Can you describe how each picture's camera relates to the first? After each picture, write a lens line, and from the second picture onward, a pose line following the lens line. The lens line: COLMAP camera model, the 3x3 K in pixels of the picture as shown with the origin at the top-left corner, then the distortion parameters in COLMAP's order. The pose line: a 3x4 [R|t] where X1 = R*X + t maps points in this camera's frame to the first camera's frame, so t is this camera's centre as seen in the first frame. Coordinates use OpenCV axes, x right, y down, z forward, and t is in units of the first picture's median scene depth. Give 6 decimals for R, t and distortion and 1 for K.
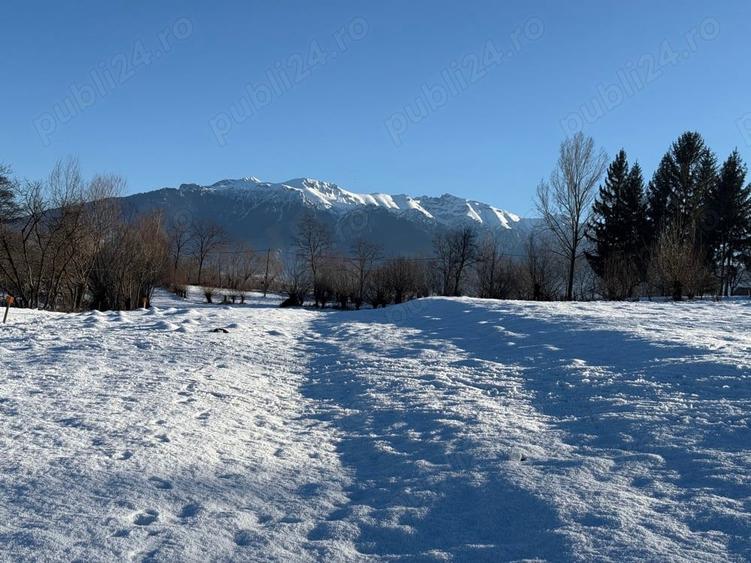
lens RADIAL K [[1042.6, 0, 374.2], [0, 1042.6, 268.0], [0, 0, 1]] dist [0.230200, -0.561165]
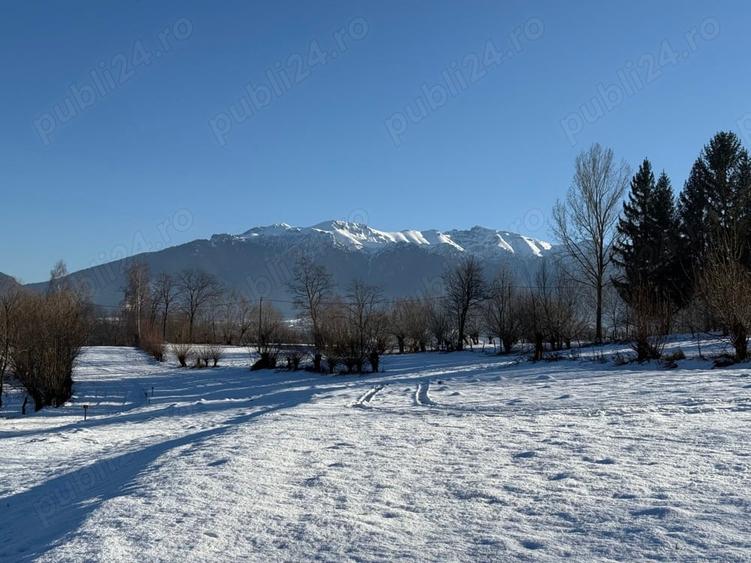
lens RADIAL K [[1042.6, 0, 374.2], [0, 1042.6, 268.0], [0, 0, 1]] dist [0.230200, -0.561165]
pose [[0.997246, -0.067428, -0.030883, 0.032285], [0.066257, 0.997097, -0.037517, -0.004790], [0.033323, 0.035367, 0.998819, 0.125005]]
